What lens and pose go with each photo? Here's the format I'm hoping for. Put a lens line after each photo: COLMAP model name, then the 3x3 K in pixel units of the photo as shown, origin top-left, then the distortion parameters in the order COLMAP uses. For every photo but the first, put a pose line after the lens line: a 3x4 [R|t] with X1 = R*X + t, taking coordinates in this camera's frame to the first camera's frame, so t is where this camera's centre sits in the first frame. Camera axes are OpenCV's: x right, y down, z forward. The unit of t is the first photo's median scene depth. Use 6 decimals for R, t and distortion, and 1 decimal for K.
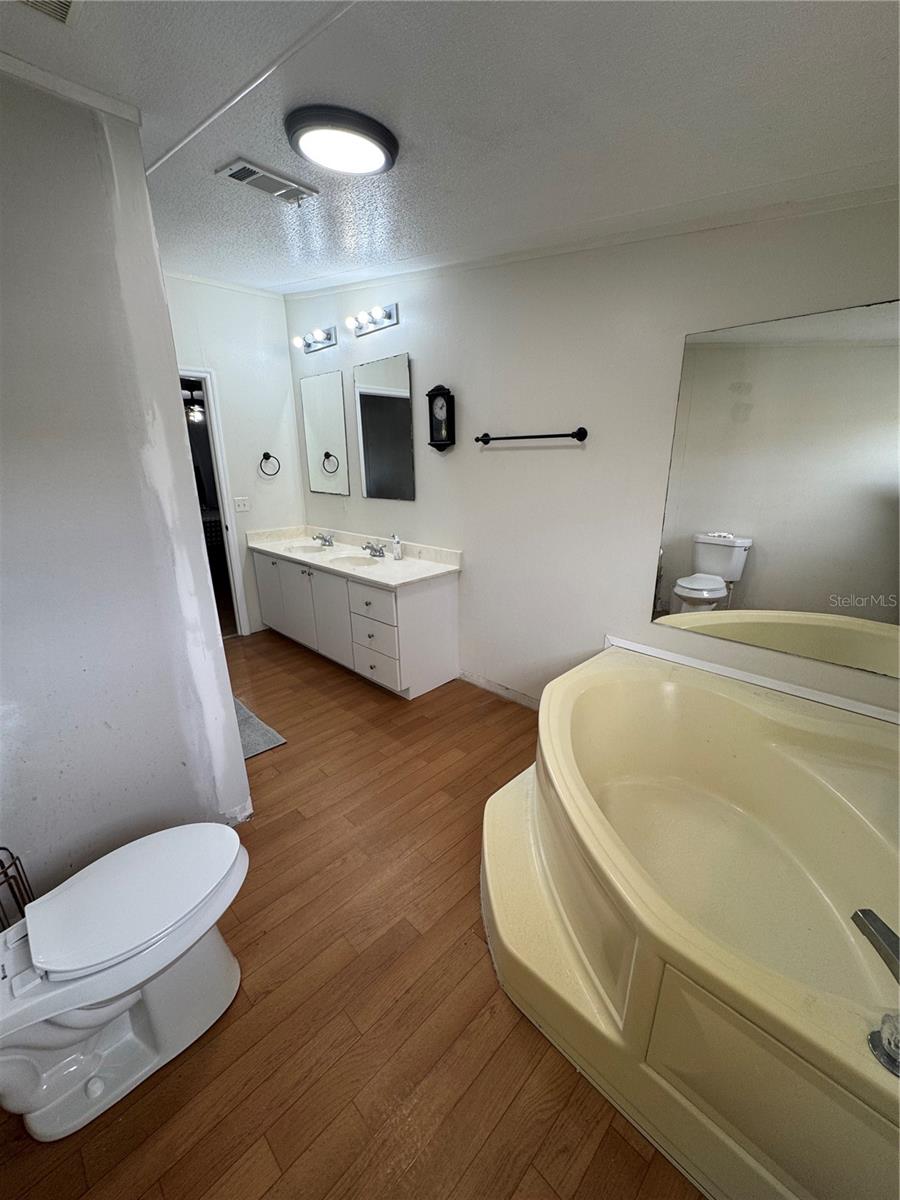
lens RADIAL K [[479.0, 0, 447.3], [0, 479.0, 598.8], [0, 0, 1]] dist [-0.004323, 0.000989]
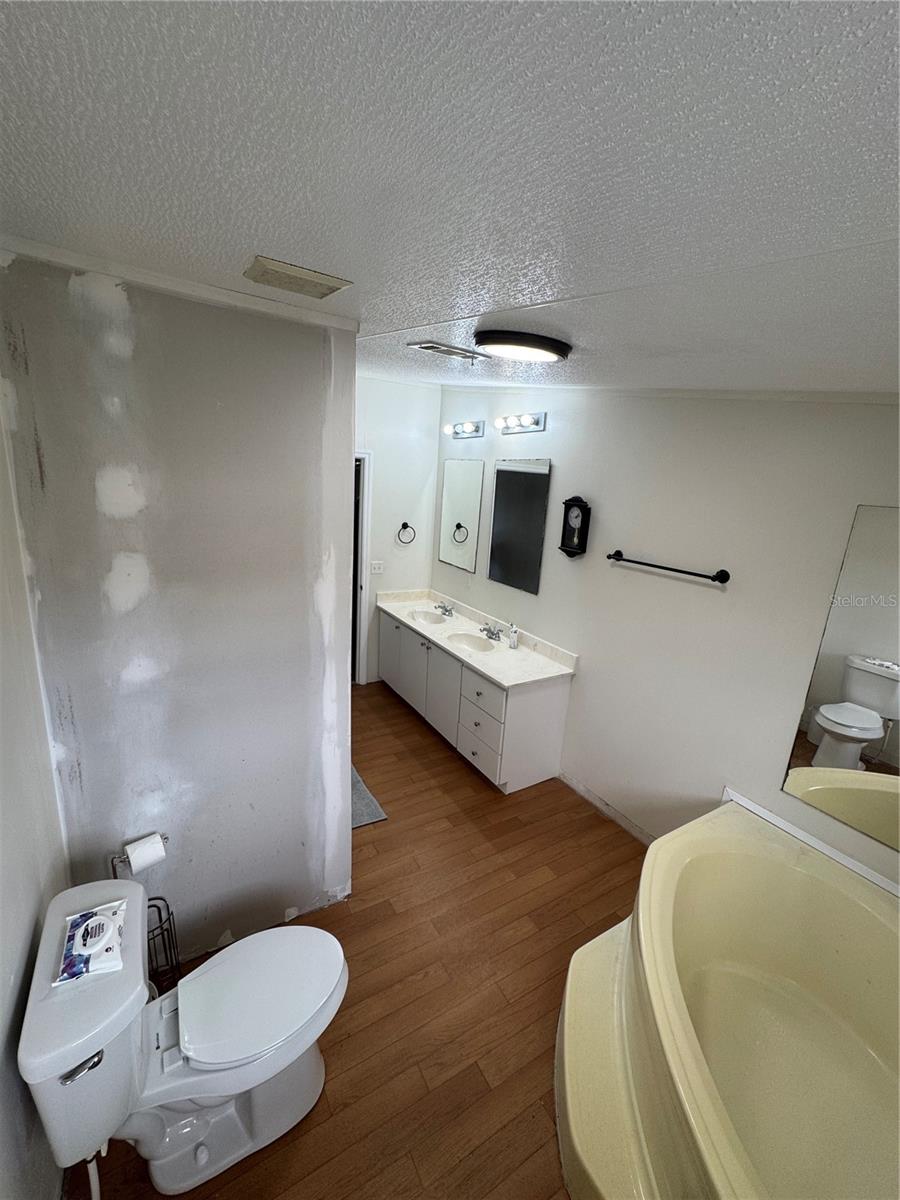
lens RADIAL K [[479.0, 0, 447.5], [0, 479.0, 601.8], [0, 0, 1]] dist [-0.004323, 0.000989]
pose [[0.966375, 0.131517, -0.220959, -0.031438], [-0.144044, 0.988701, -0.041497, -0.149831], [0.213005, 0.071929, 0.974400, -0.046541]]
